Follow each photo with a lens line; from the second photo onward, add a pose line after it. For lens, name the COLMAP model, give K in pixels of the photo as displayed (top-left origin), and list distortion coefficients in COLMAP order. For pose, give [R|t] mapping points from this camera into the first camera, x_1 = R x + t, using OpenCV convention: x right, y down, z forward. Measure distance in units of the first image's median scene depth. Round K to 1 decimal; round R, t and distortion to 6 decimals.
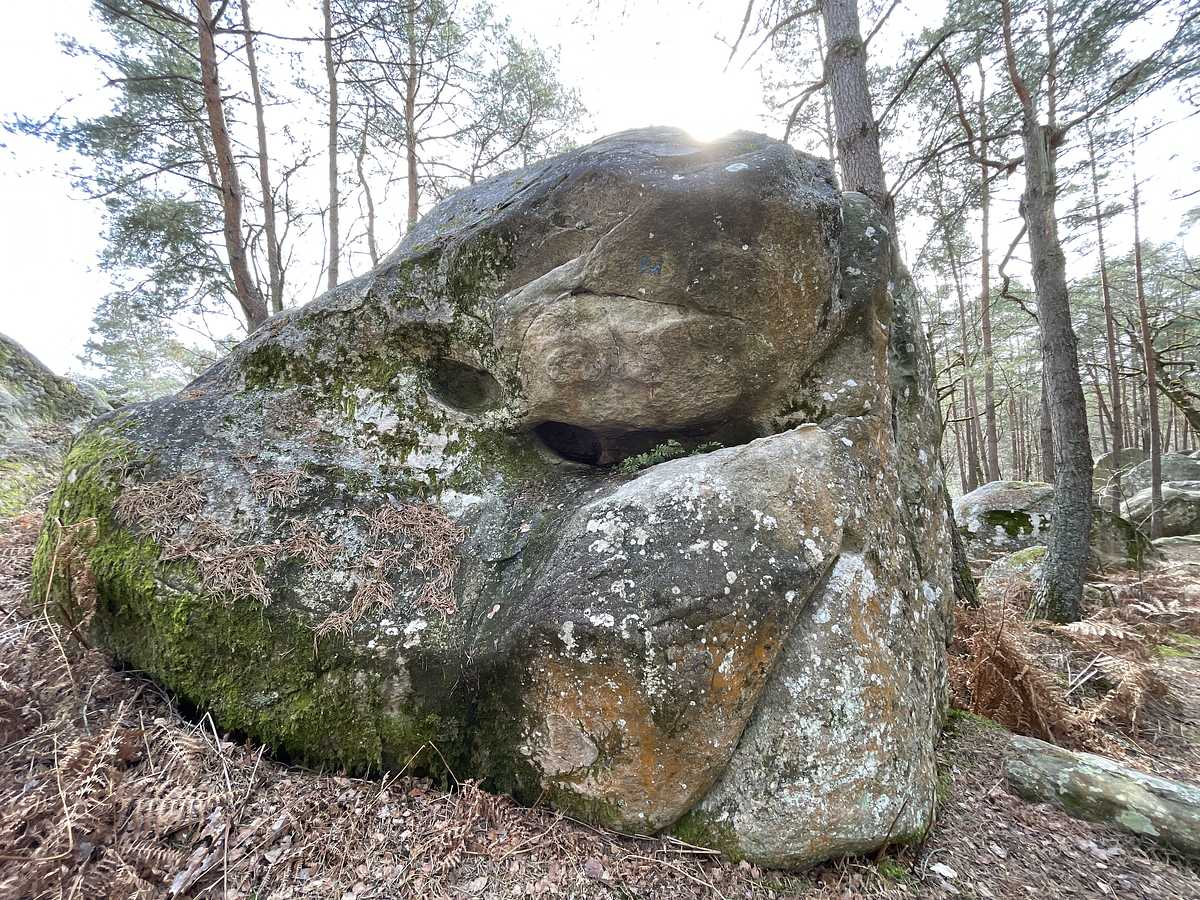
lens RADIAL K [[482.5, 0, 599.7], [0, 482.5, 452.3], [0, 0, 1]] dist [0.001335, -0.000006]
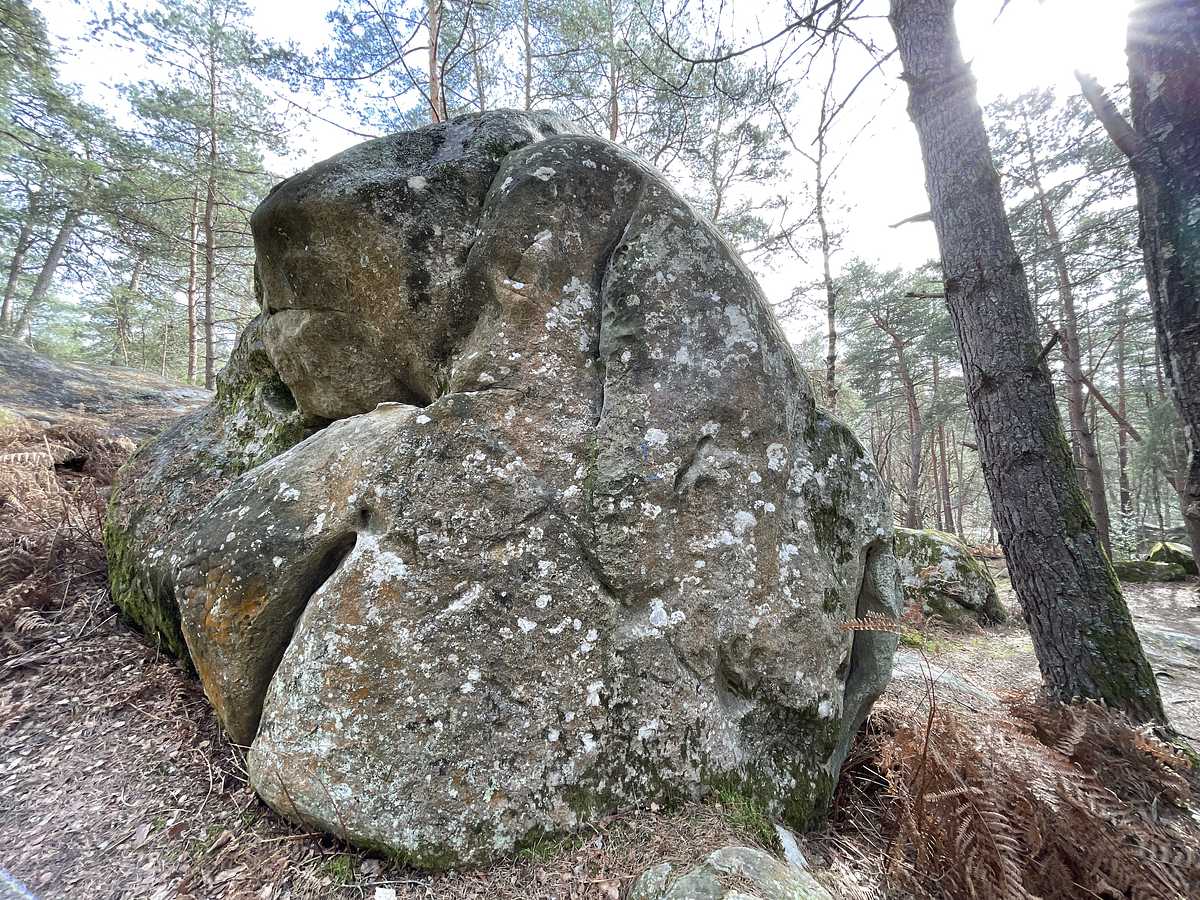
lens RADIAL K [[482.5, 0, 599.7], [0, 482.5, 451.1], [0, 0, 1]] dist [0.001335, -0.000006]
pose [[0.836064, -0.012934, -0.548480, 1.453912], [0.003235, 0.999821, -0.018646, 0.065358], [0.548623, 0.013815, 0.835956, 0.441340]]
